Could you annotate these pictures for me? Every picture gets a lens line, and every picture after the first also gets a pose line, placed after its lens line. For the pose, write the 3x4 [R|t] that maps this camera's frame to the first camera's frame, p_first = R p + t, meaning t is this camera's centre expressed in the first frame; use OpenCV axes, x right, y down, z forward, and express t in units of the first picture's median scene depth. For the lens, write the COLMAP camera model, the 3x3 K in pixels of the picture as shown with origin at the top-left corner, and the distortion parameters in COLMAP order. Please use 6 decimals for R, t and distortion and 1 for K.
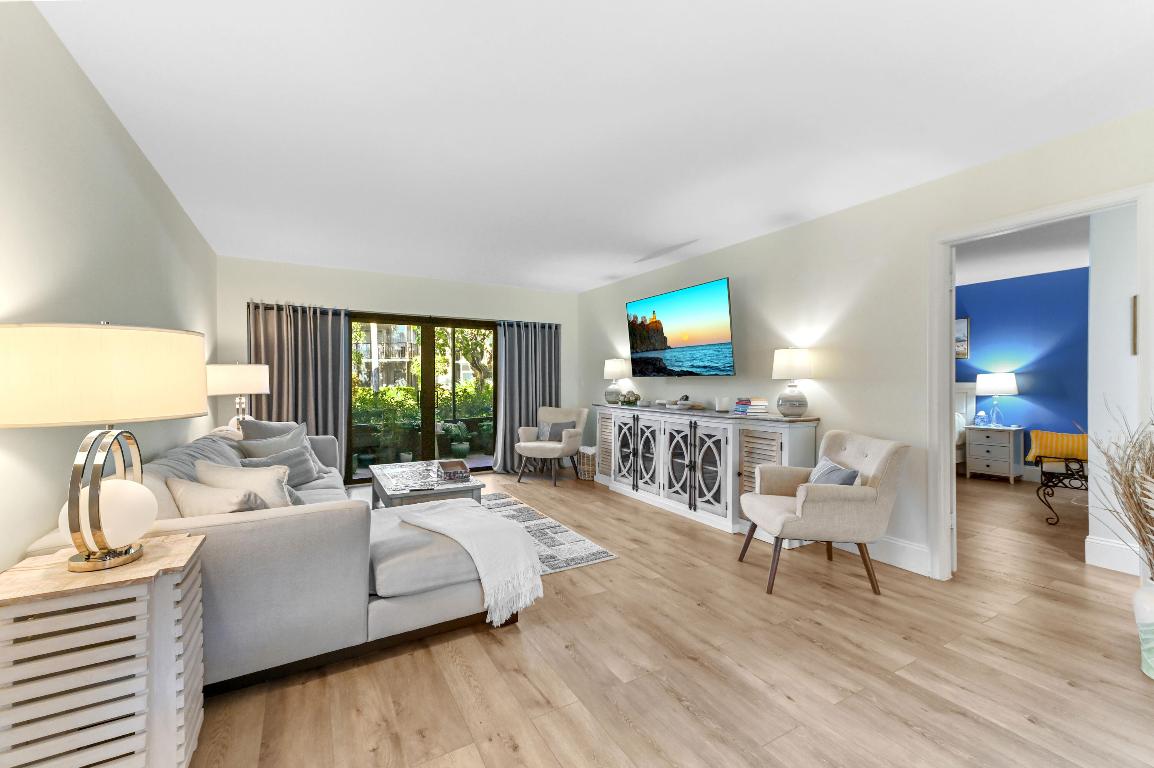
lens RADIAL K [[471.6, 0, 566.0], [0, 471.6, 391.5], [0, 0, 1]] dist [0.020440, 0.000914]
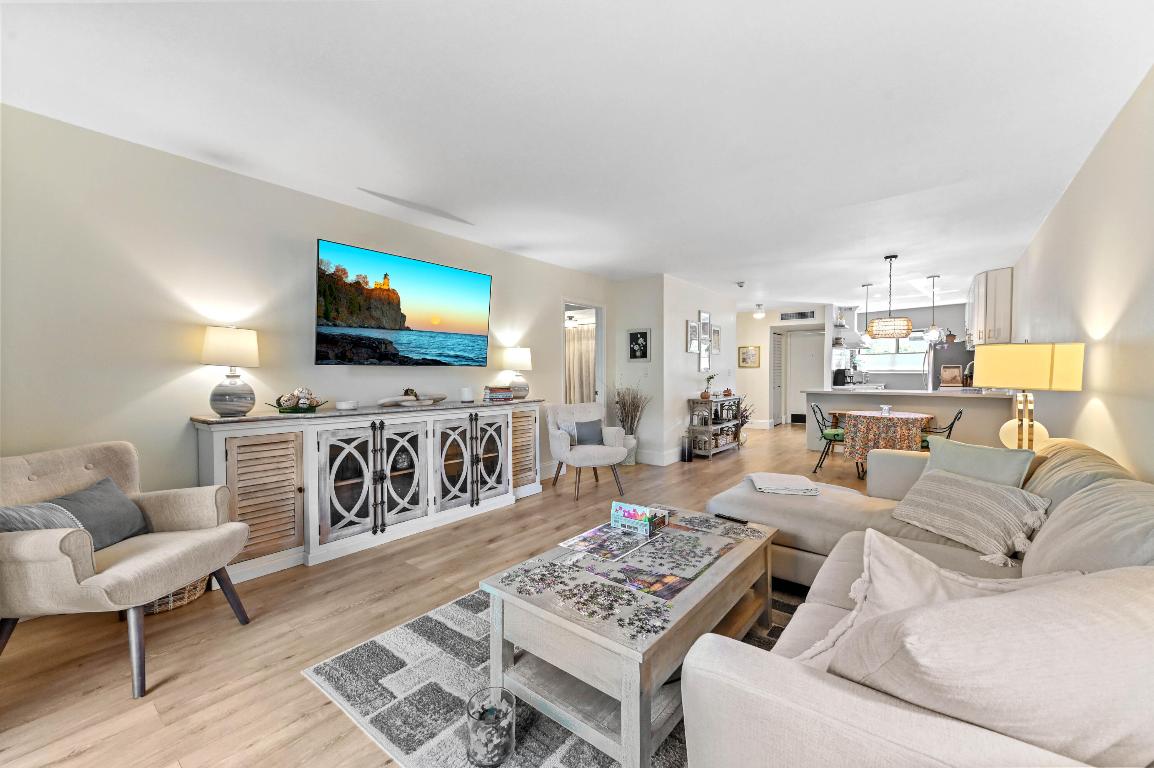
lens RADIAL K [[471.6, 0, 598.1], [0, 471.6, 382.3], [0, 0, 1]] dist [0.020440, 0.000914]
pose [[-0.414500, -0.031812, 0.909493, -0.657832], [0.010855, 0.999145, 0.039894, -0.033233], [-0.909985, 0.026409, -0.413800, 1.086854]]
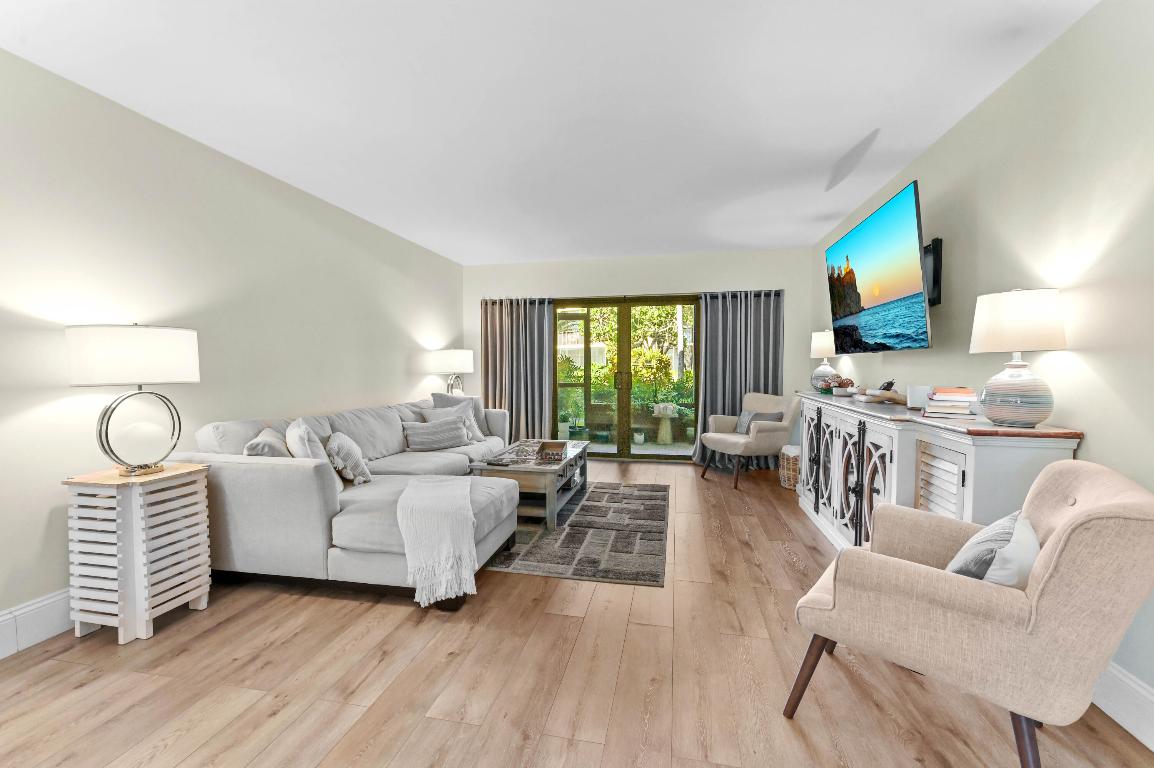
lens RADIAL K [[473.8, 0, 578.8], [0, 473.8, 388.3], [0, 0, 1]] dist [0.007763, -0.000222]
pose [[0.750383, 0.030644, -0.660293, 0.378564], [-0.011493, 0.999379, 0.033319, 0.000922], [0.660904, -0.017414, 0.750269, 0.244693]]
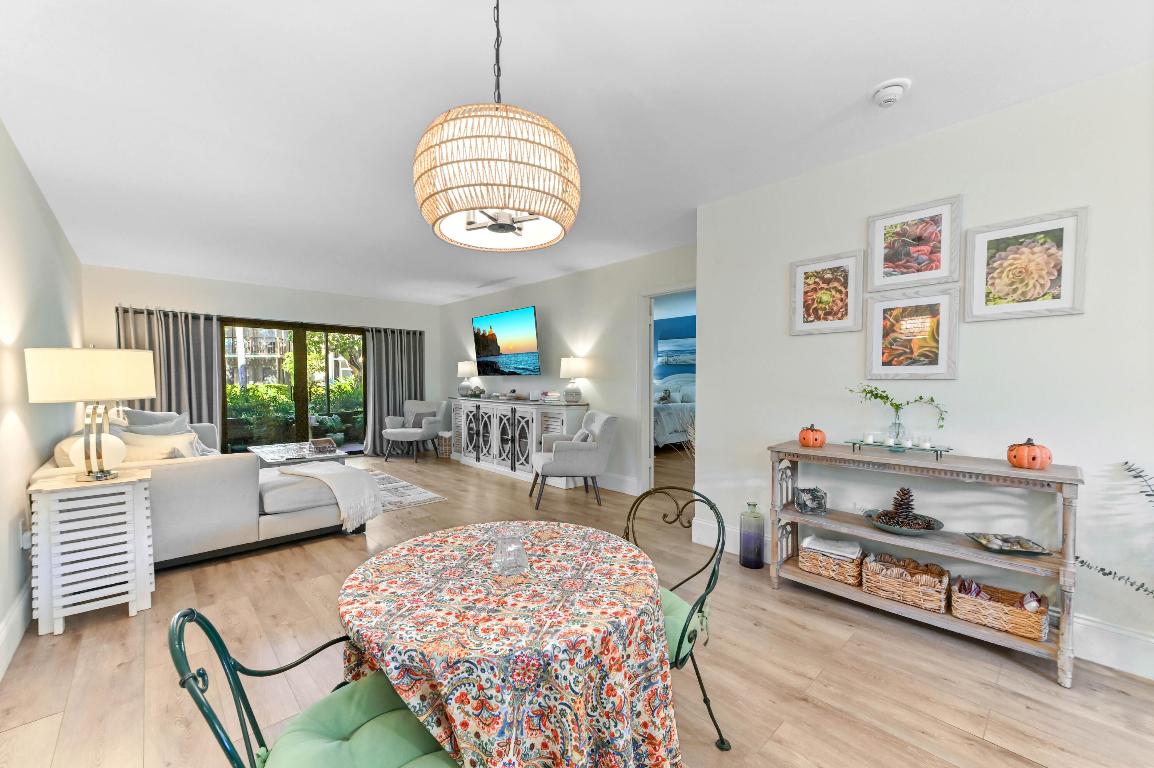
lens RADIAL K [[471.6, 0, 578.0], [0, 471.6, 401.6], [0, 0, 1]] dist [0.020440, 0.000914]
pose [[0.971334, -0.009405, 0.237533, 0.115619], [0.003214, 0.999645, 0.026439, 0.008277], [-0.237698, -0.024917, 0.971020, -0.372406]]
